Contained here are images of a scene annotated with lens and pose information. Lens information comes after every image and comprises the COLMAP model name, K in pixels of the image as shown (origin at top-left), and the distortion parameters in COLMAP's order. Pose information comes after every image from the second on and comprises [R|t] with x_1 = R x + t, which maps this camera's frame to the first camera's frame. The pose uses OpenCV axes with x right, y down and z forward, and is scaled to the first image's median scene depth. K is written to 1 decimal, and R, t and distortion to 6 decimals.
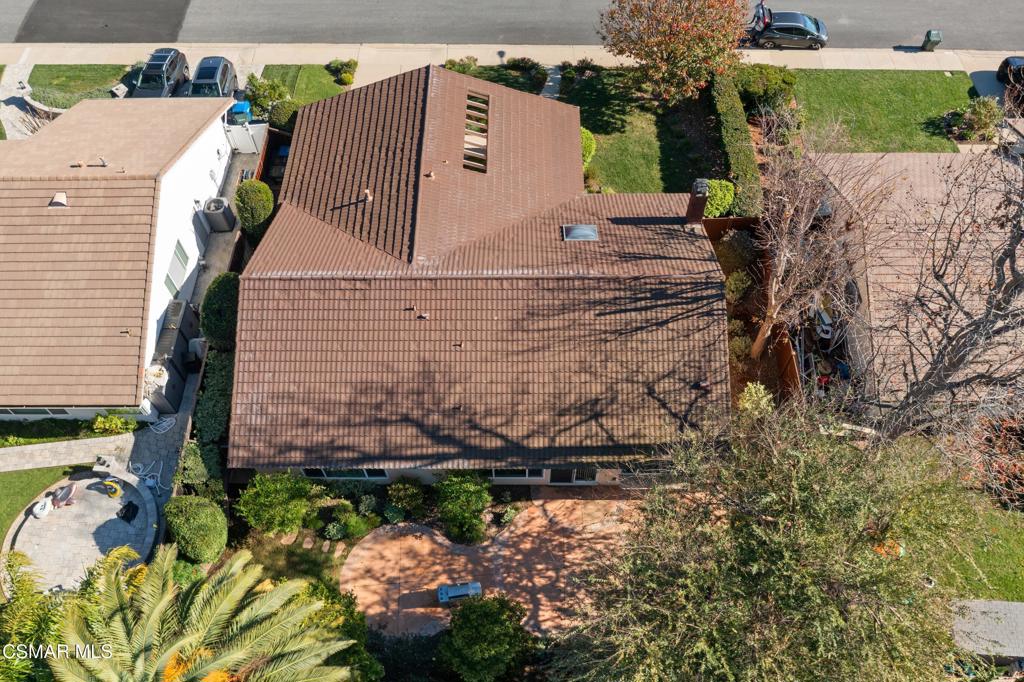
lens RADIAL K [[802.5, 0, 511.6], [0, 802.5, 336.9], [0, 0, 1]] dist [-0.028536, 0.010173]
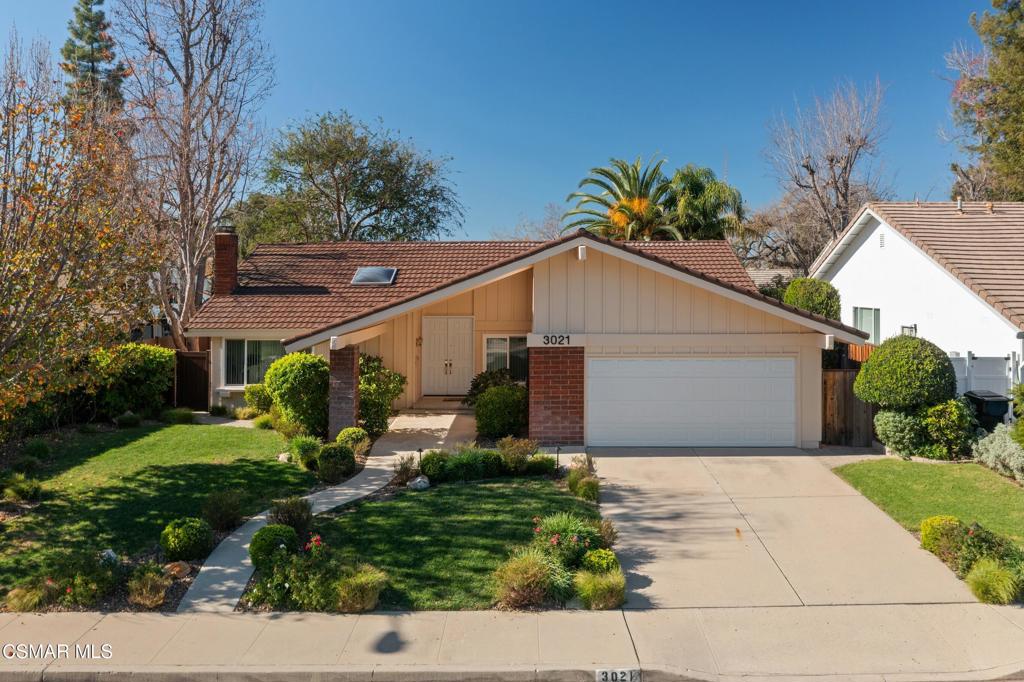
lens RADIAL K [[802.5, 0, 520.8], [0, 802.5, 293.5], [0, 0, 1]] dist [-0.028536, 0.010173]
pose [[-1.000000, 0.000446, 0.000010, -0.077906], [0.000257, 0.556657, 0.830743, -0.931125], [0.000365, 0.830742, -0.556657, 1.642884]]
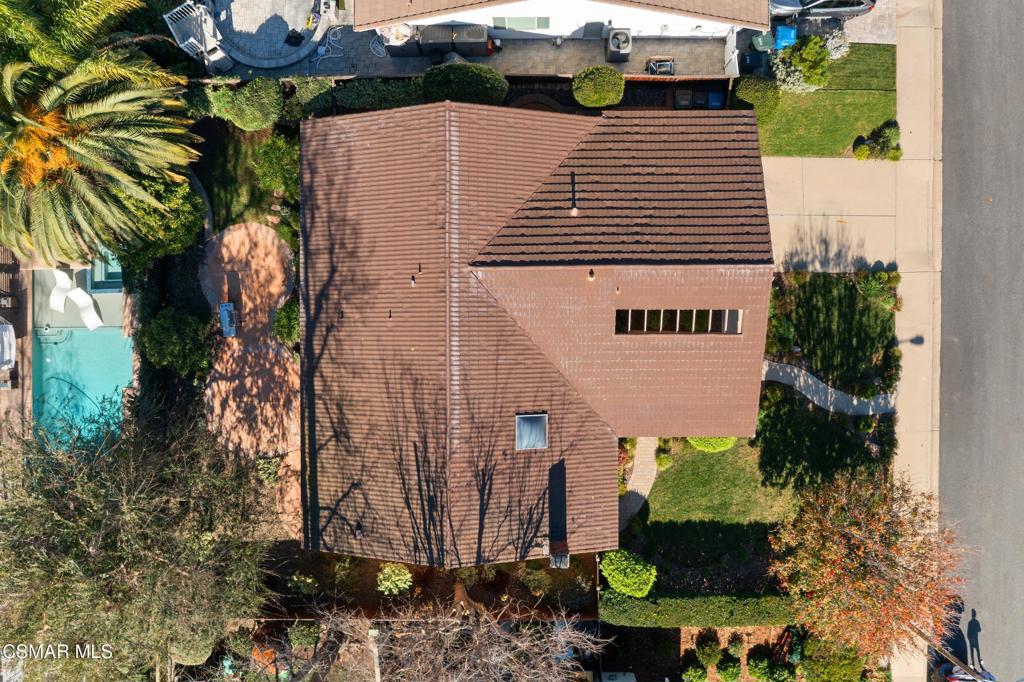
lens RADIAL K [[802.5, 0, 512.5], [0, 802.5, 334.6], [0, 0, 1]] dist [-0.028536, 0.010173]
pose [[0.008347, 0.999835, 0.016161, -0.055182], [-0.826614, -0.002195, 0.562765, -0.734887], [0.562707, -0.018057, 0.826459, 0.190694]]
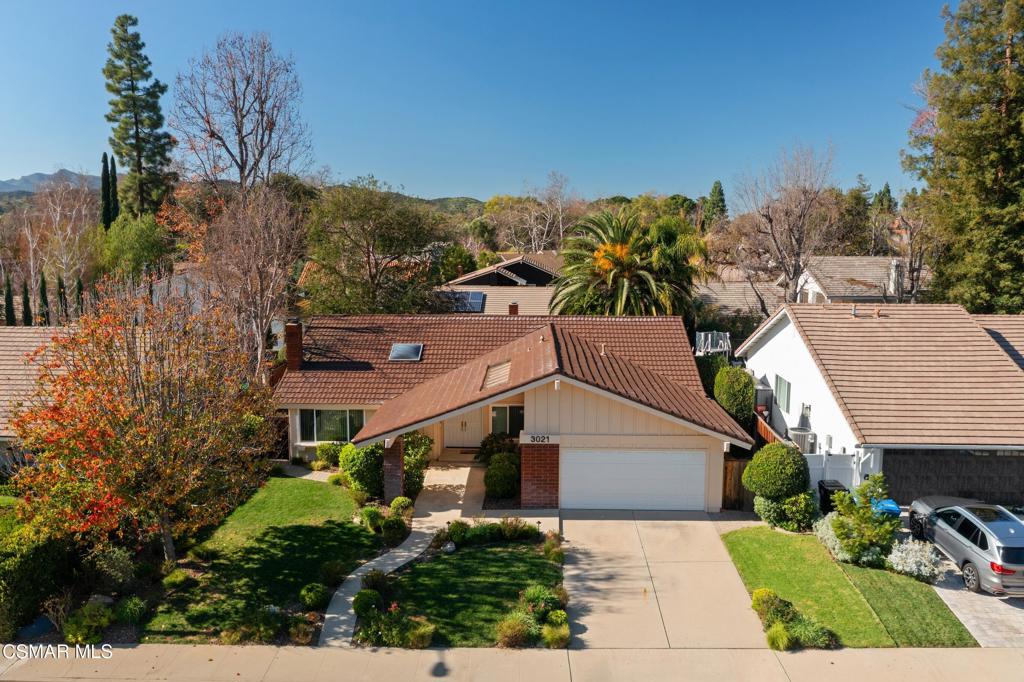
lens RADIAL K [[802.5, 0, 506.7], [0, 802.5, 339.8], [0, 0, 1]] dist [-0.028536, 0.010173]
pose [[-0.999643, -0.000600, 0.026710, -0.092411], [0.023956, 0.422484, 0.906054, -1.265181], [-0.011829, 0.906370, -0.422319, 1.605209]]
